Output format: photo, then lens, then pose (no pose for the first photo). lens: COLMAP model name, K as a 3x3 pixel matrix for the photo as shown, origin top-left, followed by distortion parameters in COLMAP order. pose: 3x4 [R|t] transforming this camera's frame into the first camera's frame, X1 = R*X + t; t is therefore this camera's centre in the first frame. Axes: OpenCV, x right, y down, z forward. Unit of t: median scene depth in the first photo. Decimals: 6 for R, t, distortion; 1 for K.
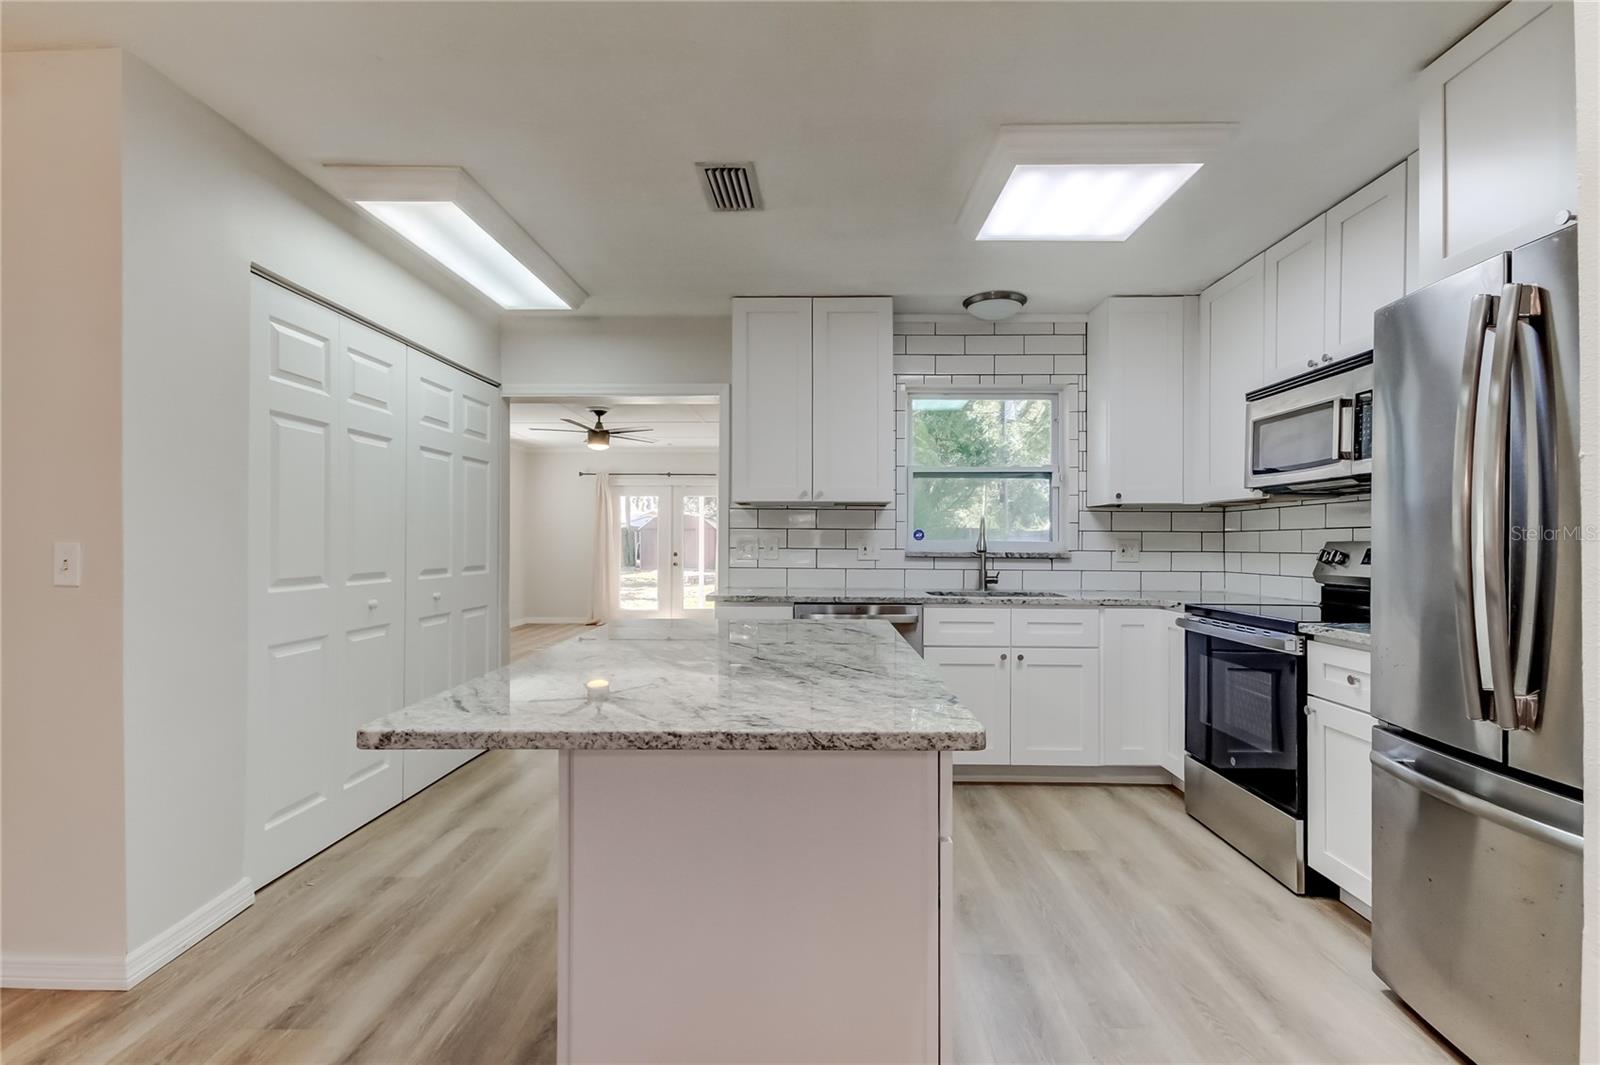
lens RADIAL K [[742.7, 0, 806.6], [0, 742.7, 543.0], [0, 0, 1]] dist [0.028641, -0.000506]
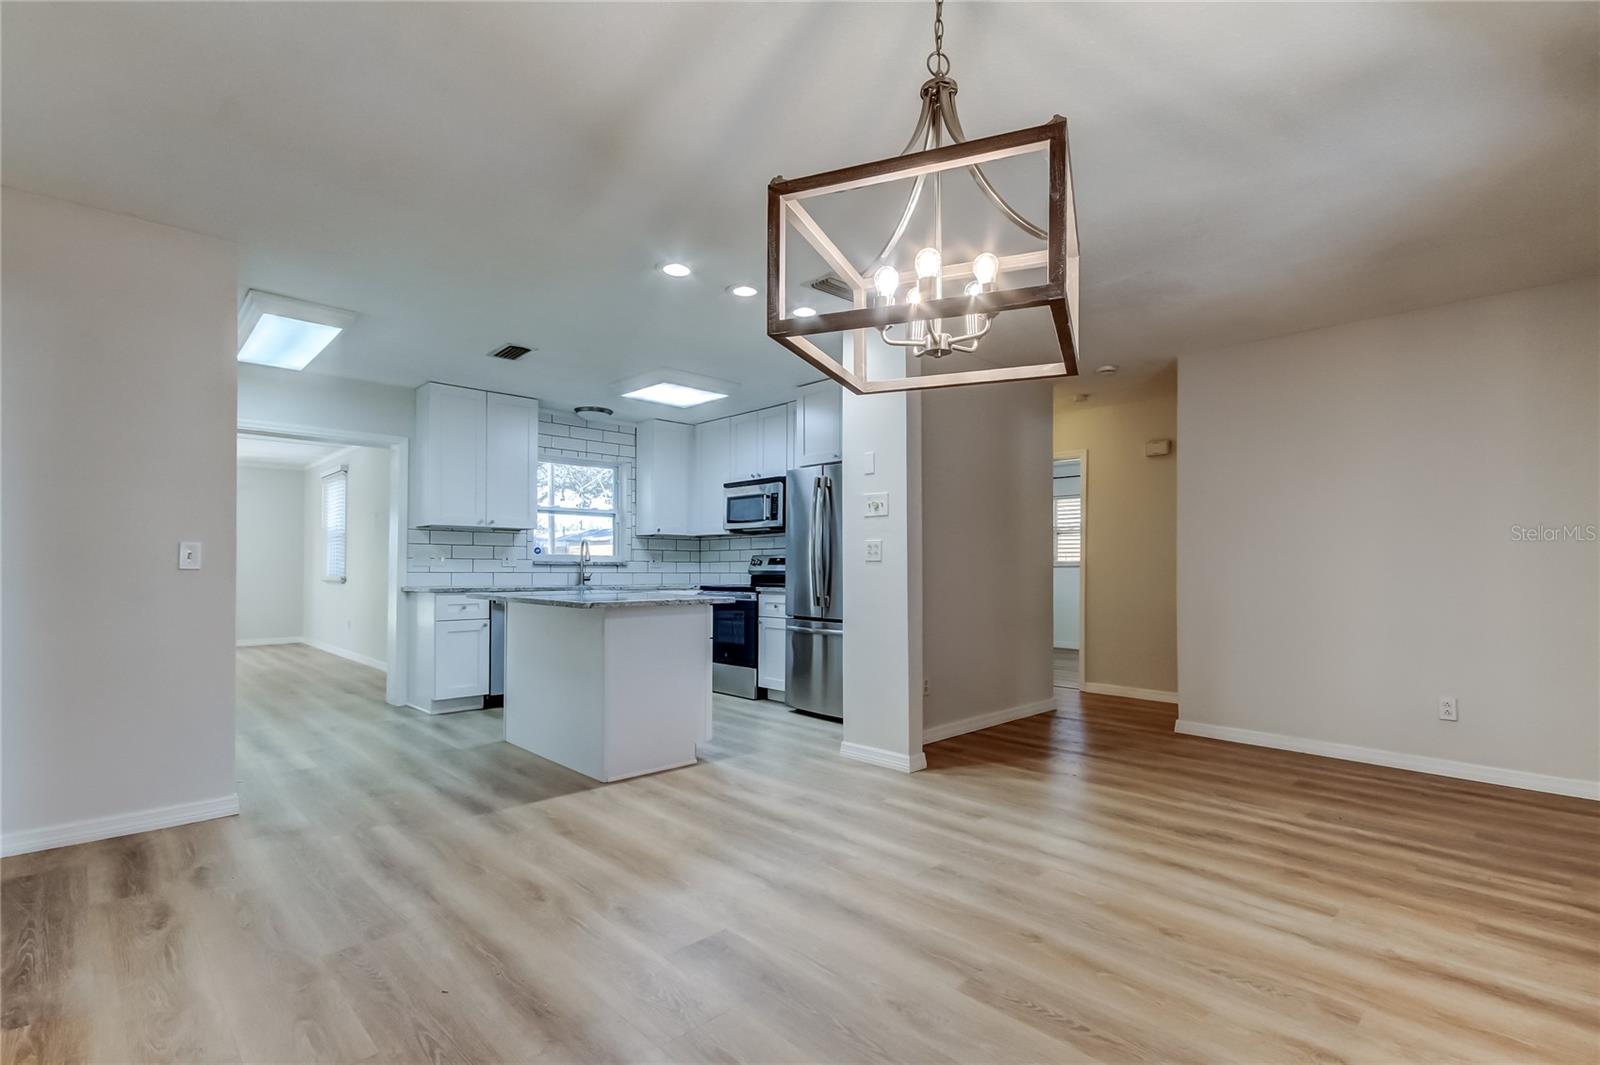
lens RADIAL K [[742.7, 0, 806.6], [0, 742.7, 543.0], [0, 0, 1]] dist [0.028641, -0.000506]
pose [[0.710676, 0.021914, 0.703178, -0.593384], [0.002359, 0.999435, -0.033531, 0.029523], [-0.703516, 0.025489, 0.710223, -0.528479]]
